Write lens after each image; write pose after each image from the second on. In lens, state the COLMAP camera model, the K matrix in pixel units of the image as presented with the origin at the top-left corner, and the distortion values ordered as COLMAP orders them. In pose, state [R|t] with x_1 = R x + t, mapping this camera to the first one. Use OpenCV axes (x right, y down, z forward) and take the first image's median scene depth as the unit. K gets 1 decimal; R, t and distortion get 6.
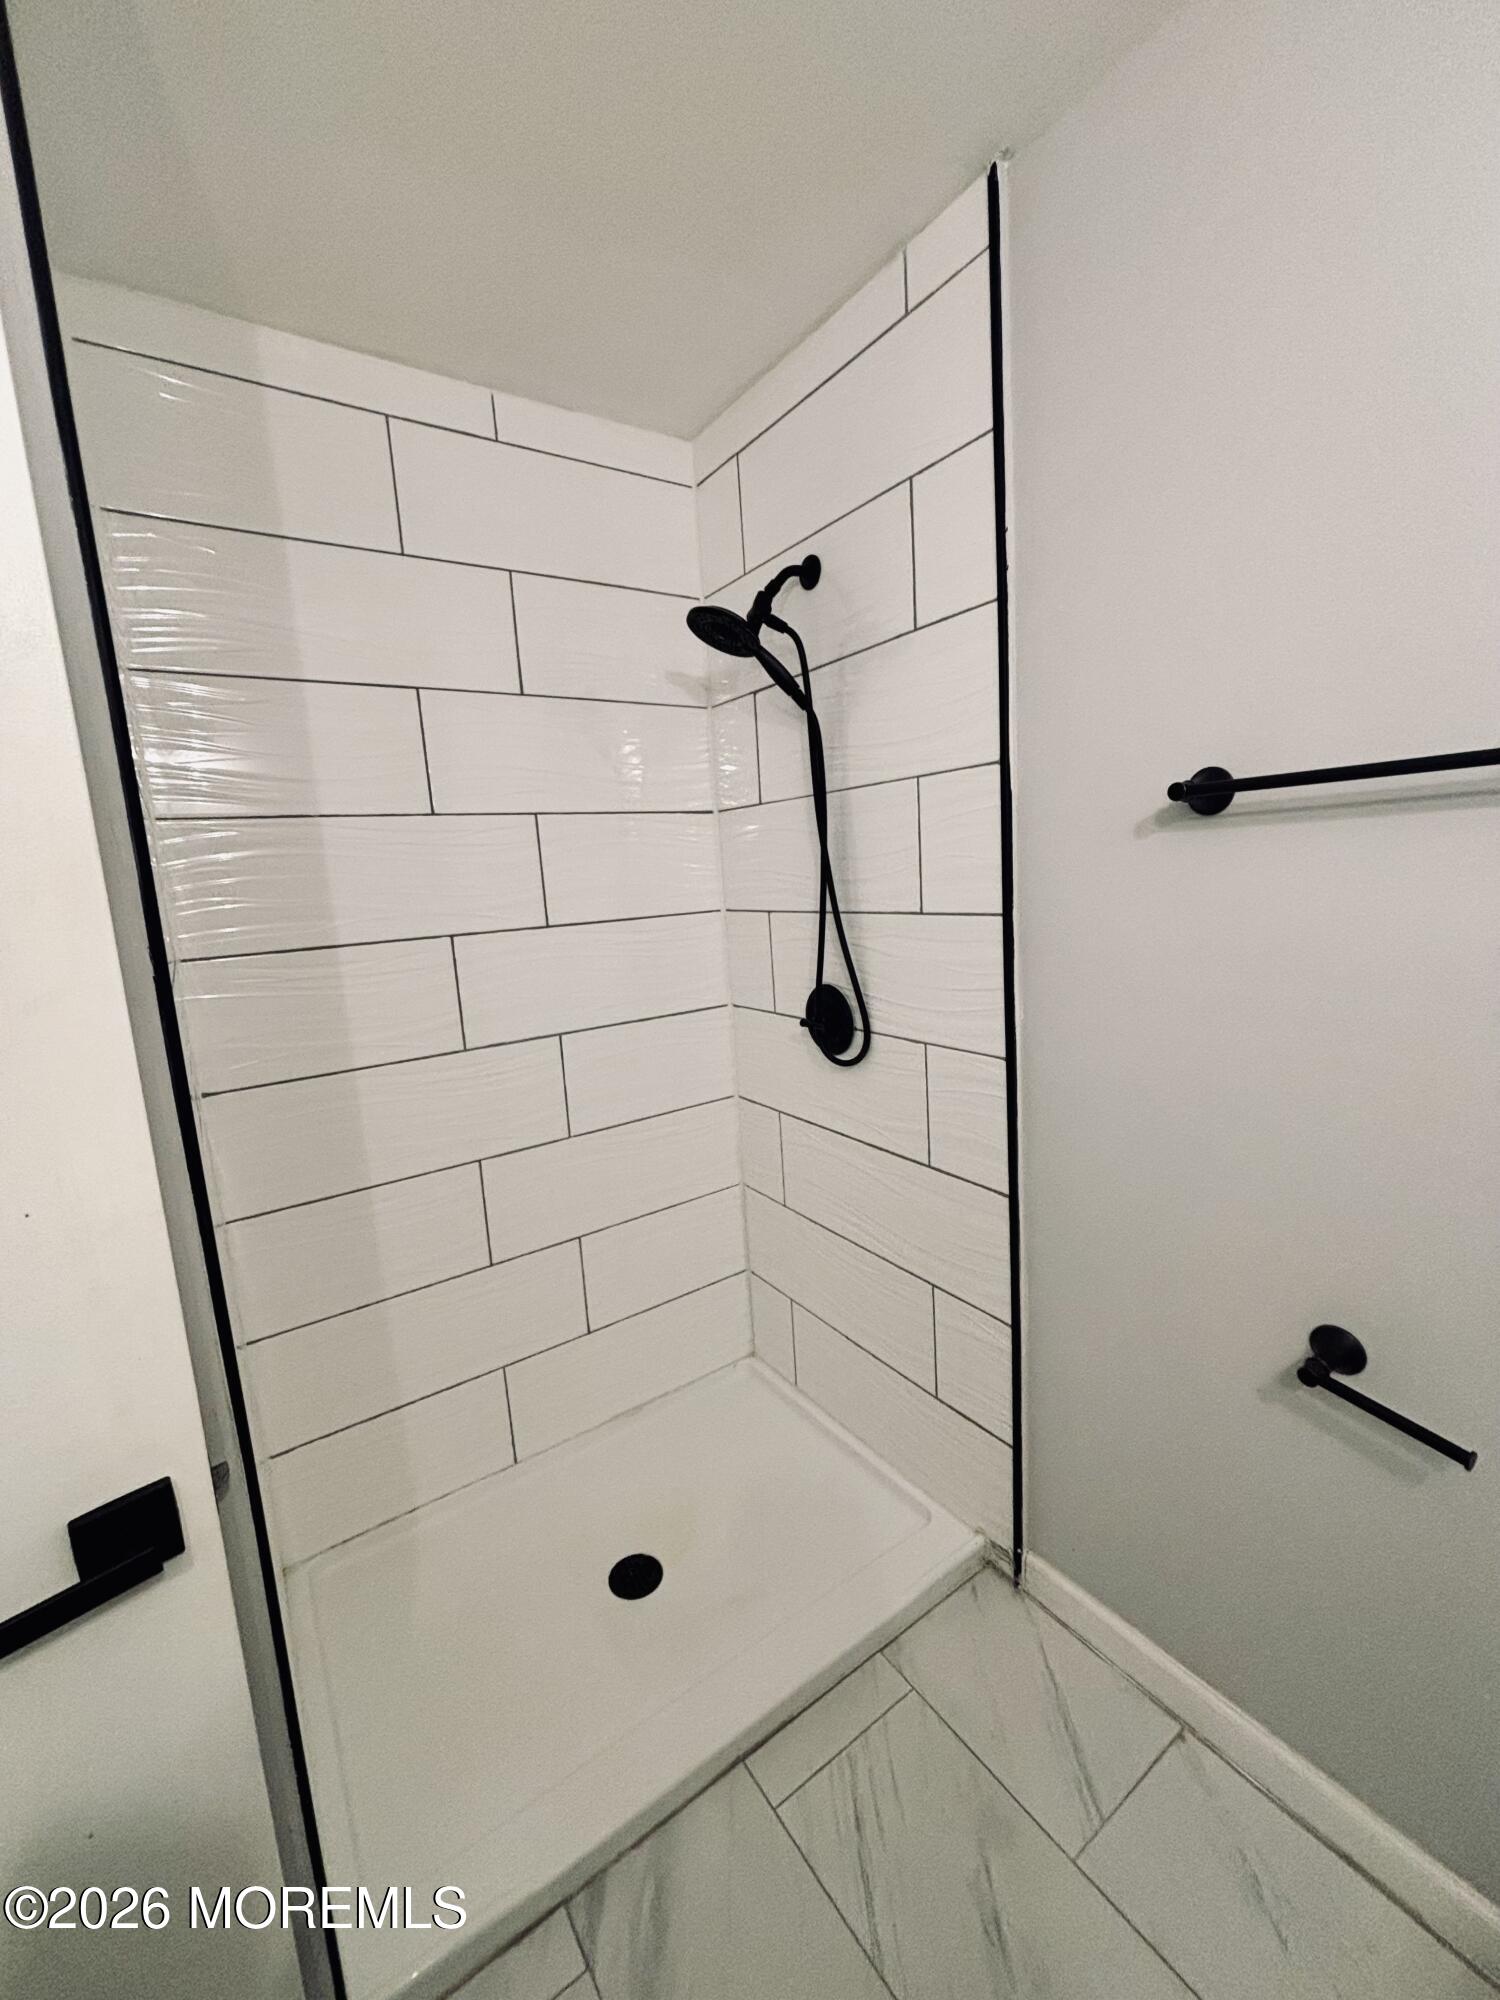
lens RADIAL K [[800.3, 0, 750.1], [0, 800.3, 991.2], [0, 0, 1]] dist [0.000121, -0.000267]
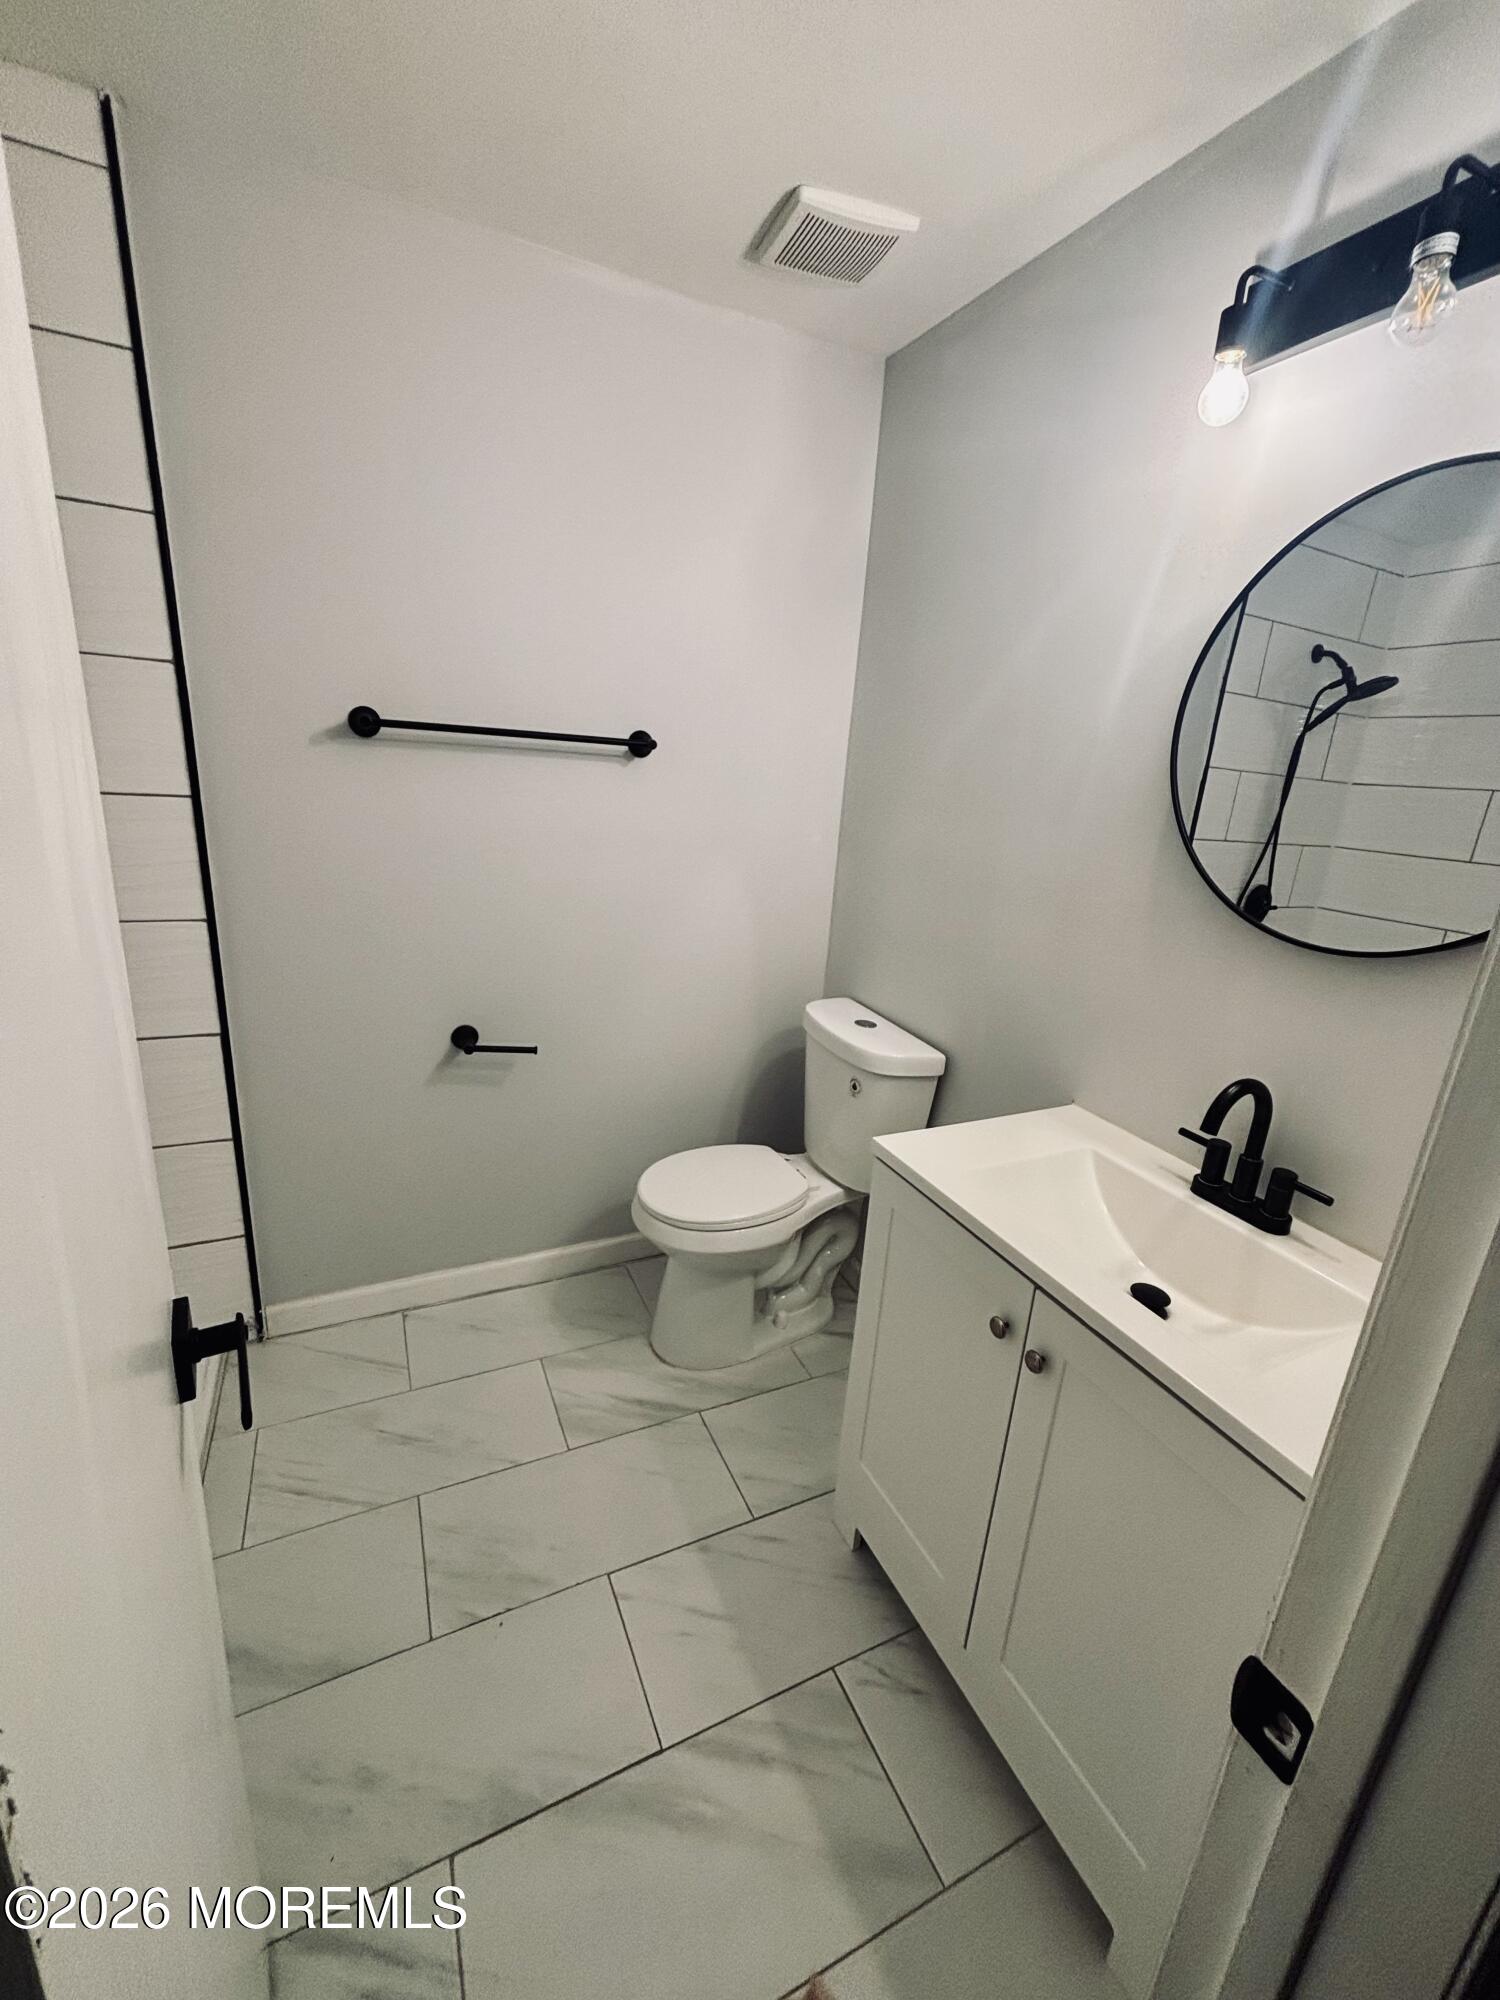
lens RADIAL K [[800.3, 0, 753.3], [0, 800.3, 997.4], [0, 0, 1]] dist [0.000121, -0.000267]
pose [[0.151725, -0.198759, 0.968233, -0.887077], [0.073386, 0.979135, 0.189498, 0.036964], [-0.985695, 0.042303, 0.163146, 0.001099]]
